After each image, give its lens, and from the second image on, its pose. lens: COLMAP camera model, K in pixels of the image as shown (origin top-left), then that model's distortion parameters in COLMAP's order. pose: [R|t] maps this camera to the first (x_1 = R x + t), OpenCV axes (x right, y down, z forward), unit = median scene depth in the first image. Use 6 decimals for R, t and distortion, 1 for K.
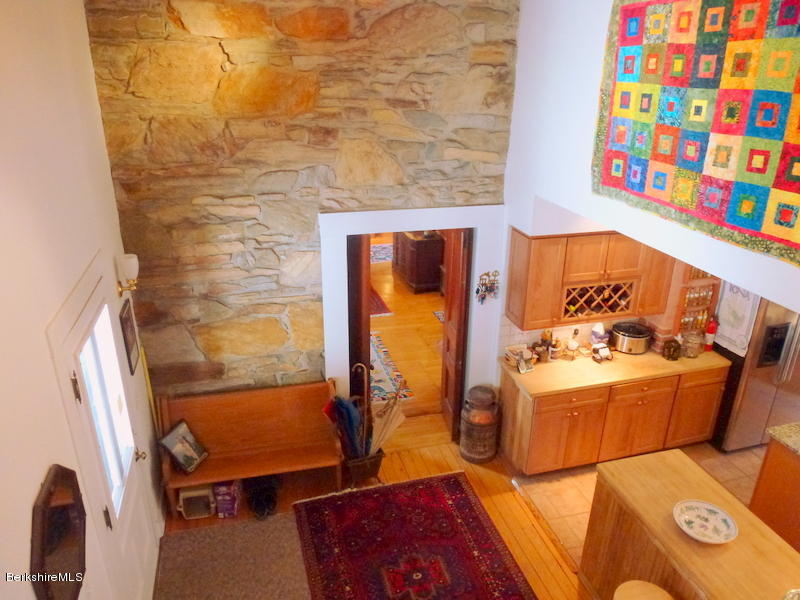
lens RADIAL K [[575.9, 0, 402.7], [0, 575.9, 305.7], [0, 0, 1]] dist [-0.068114, 0.032518]
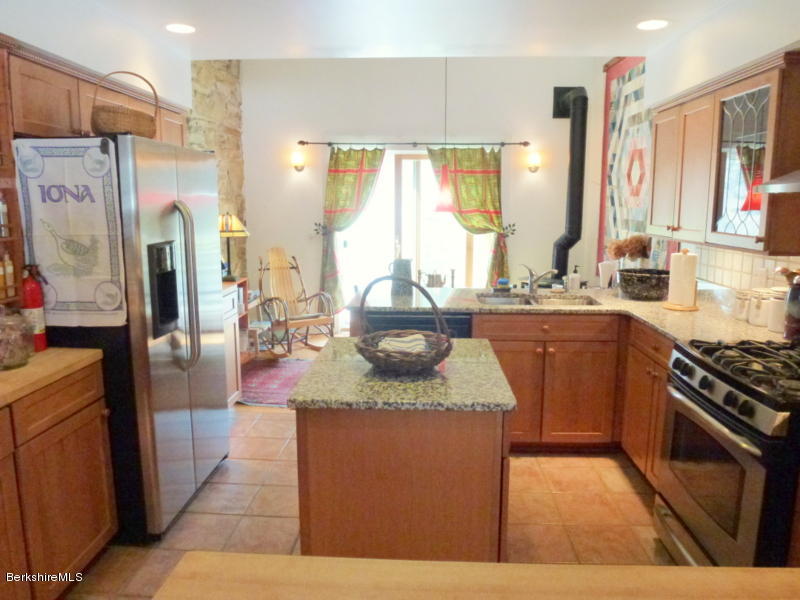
lens RADIAL K [[575.9, 0, 399.0], [0, 575.9, 300.6], [0, 0, 1]] dist [-0.068114, 0.032518]
pose [[0.314385, -0.156575, 0.936294, 0.247990], [0.363089, 0.931141, 0.033797, 0.145925], [-0.877114, 0.329333, 0.349587, 0.656877]]
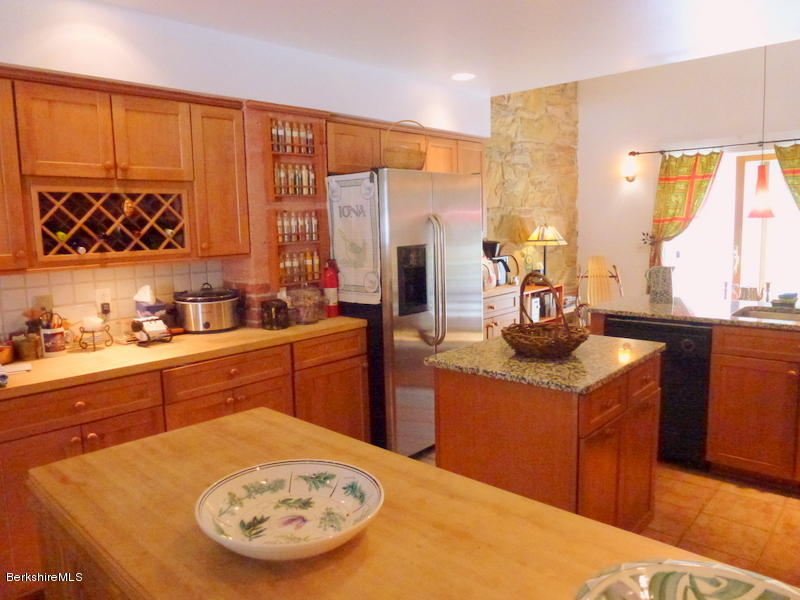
lens RADIAL K [[575.9, 0, 398.4], [0, 575.9, 297.8], [0, 0, 1]] dist [-0.068114, 0.032518]
pose [[0.851778, -0.092929, 0.515595, 0.292171], [0.229957, 0.950589, -0.208566, 0.240213], [-0.470738, 0.296217, 0.831061, 0.451547]]
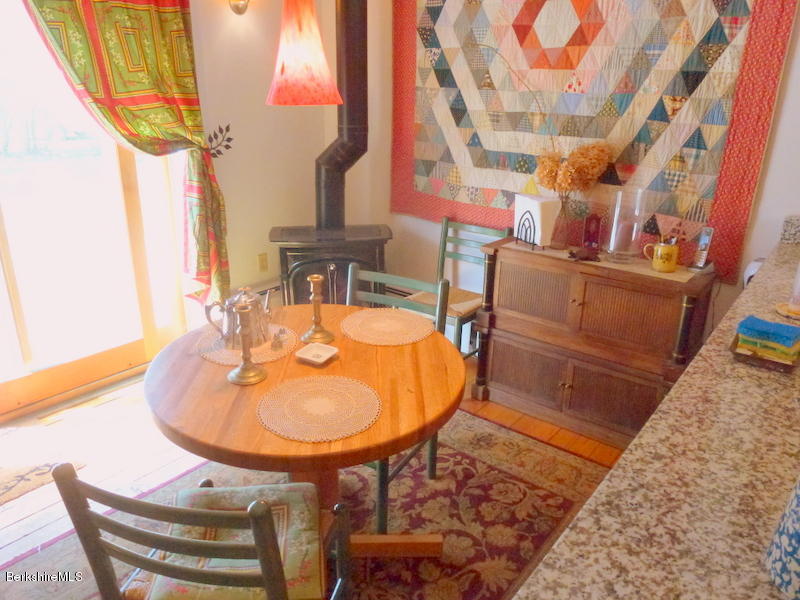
lens RADIAL K [[575.9, 0, 399.4], [0, 575.9, 301.2], [0, 0, 1]] dist [-0.068114, 0.032518]
pose [[-0.585386, -0.291860, 0.756400, 0.959881], [0.288852, 0.796660, 0.530940, -0.000813], [-0.757554, 0.529293, -0.382049, 1.024617]]
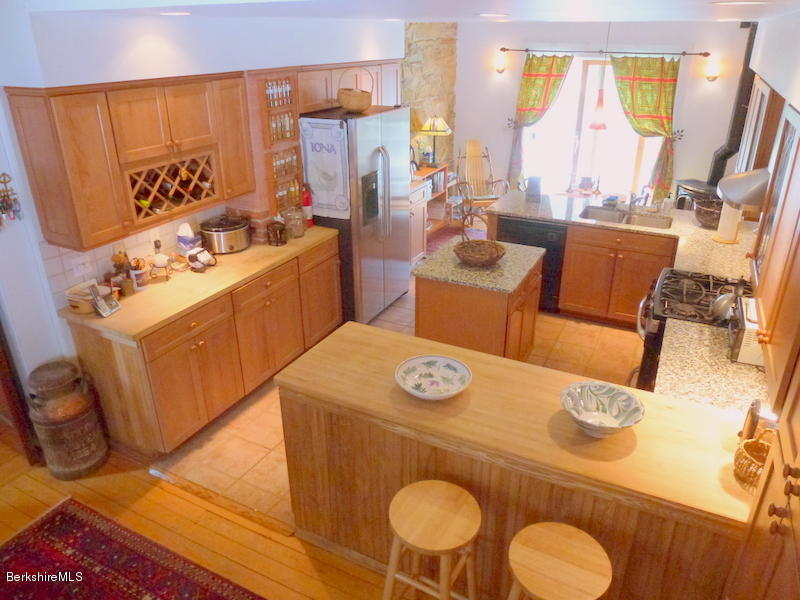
lens RADIAL K [[575.9, 0, 398.4], [0, 575.9, 302.1], [0, 0, 1]] dist [-0.068114, 0.032518]
pose [[0.677917, -0.317675, 0.662956, 0.009177], [0.291689, 0.944021, 0.154085, 0.103131], [-0.674793, 0.088920, 0.732630, 0.301183]]
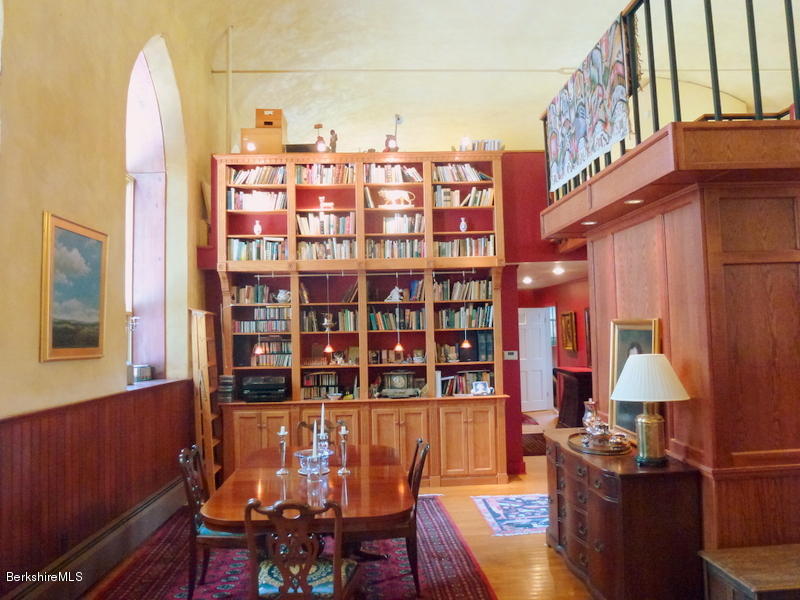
lens RADIAL K [[575.9, 0, 400.9], [0, 575.9, 300.5], [0, 0, 1]] dist [-0.068114, 0.032518]
pose [[0.971246, -0.049910, -0.232790, -0.038662], [-0.057914, 0.898881, -0.434349, -0.092226], [0.230929, 0.435341, 0.870144, 1.155747]]
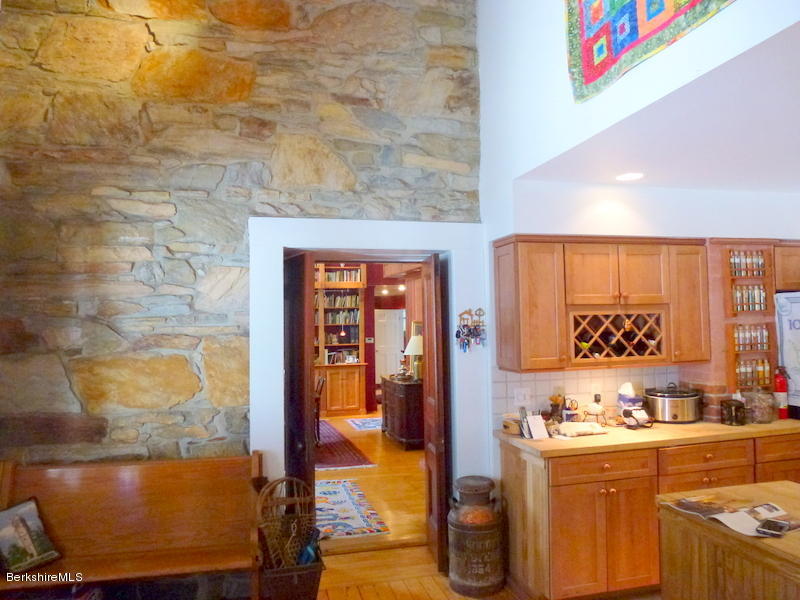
lens RADIAL K [[575.9, 0, 400.0], [0, 575.9, 306.4], [0, 0, 1]] dist [-0.068114, 0.032518]
pose [[0.999244, -0.030152, -0.024555, 0.076742], [0.017056, 0.907331, -0.420070, 0.271920], [0.034946, 0.419333, 0.907160, 0.299436]]
